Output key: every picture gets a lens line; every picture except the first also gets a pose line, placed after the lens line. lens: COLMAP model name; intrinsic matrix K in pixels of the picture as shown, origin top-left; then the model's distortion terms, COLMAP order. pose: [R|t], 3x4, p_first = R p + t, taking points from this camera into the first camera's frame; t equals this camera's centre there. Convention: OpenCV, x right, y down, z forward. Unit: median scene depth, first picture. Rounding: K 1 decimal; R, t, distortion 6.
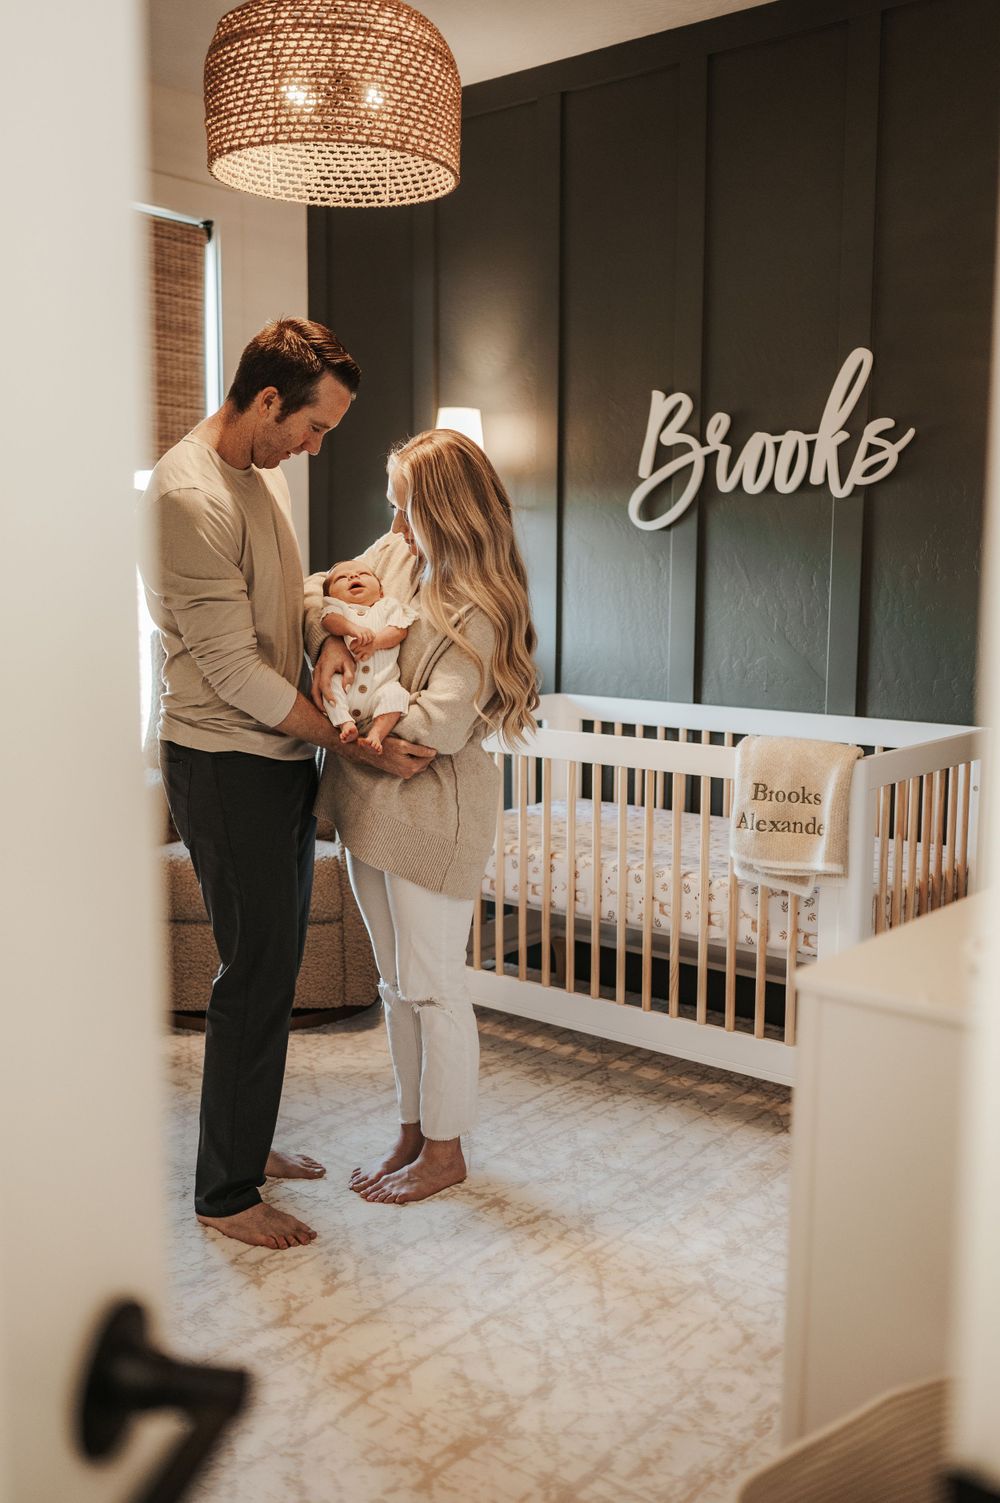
lens RADIAL K [[1454.9, 0, 500.0], [0, 1454.9, 751.5], [0, 0, 1]] dist [0.001038, 0.001963]
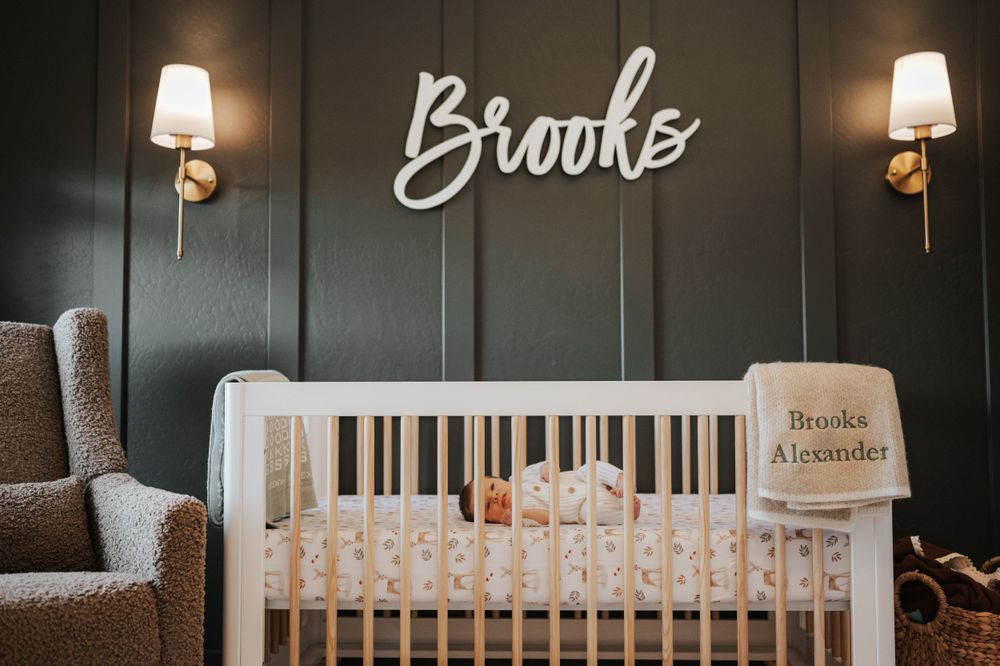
lens RADIAL K [[1002.7, 0, 500.0], [0, 1002.7, 333.0], [0, 0, 1]] dist [-0.003533, 0.003328]
pose [[0.792075, 0.031668, 0.609602, -0.332863], [0.087408, 0.982478, -0.164612, 0.057770], [-0.604133, 0.183669, 0.775428, 0.583632]]
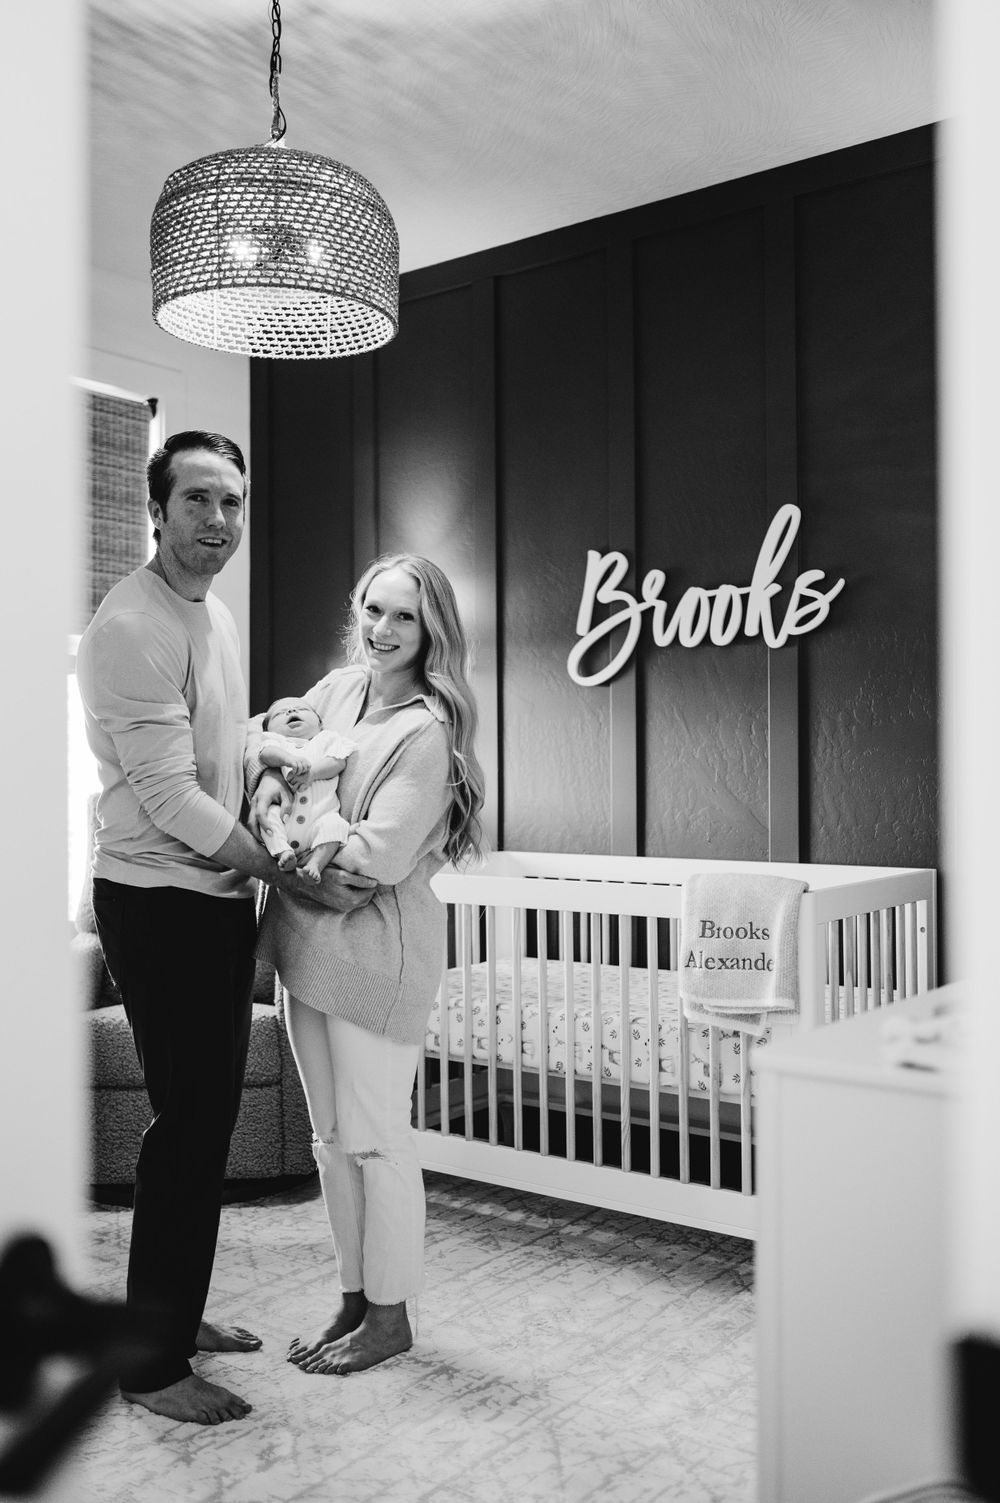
lens RADIAL K [[1454.9, 0, 500.0], [0, 1454.9, 751.5], [0, 0, 1]] dist [0.001038, 0.001963]
pose [[0.999120, -0.010753, 0.040546, -0.000437], [0.016275, 0.990236, -0.138448, 0.040427], [-0.038661, 0.138986, 0.989539, 0.012172]]
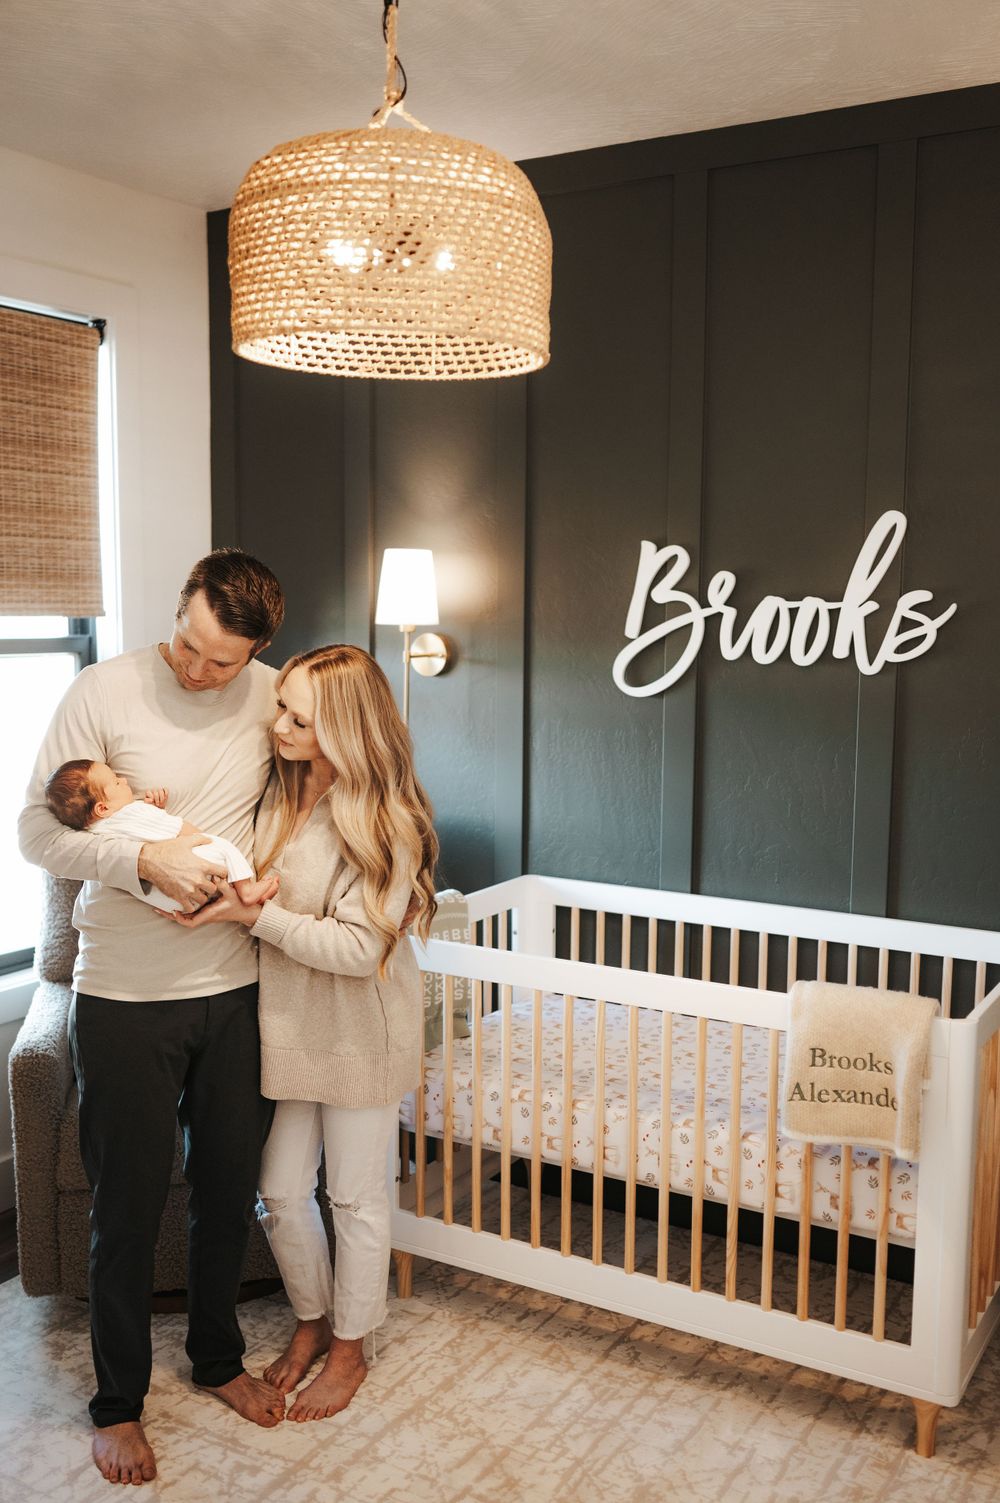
lens RADIAL K [[1476.2, 0, 511.8], [0, 1476.2, 761.1], [0, 0, 1]] dist [-0.005614, 0.004311]
pose [[0.987461, -0.014881, 0.157158, -0.145384], [0.016409, 0.999830, -0.008428, -0.135121], [-0.157006, 0.010901, 0.987537, 0.160230]]
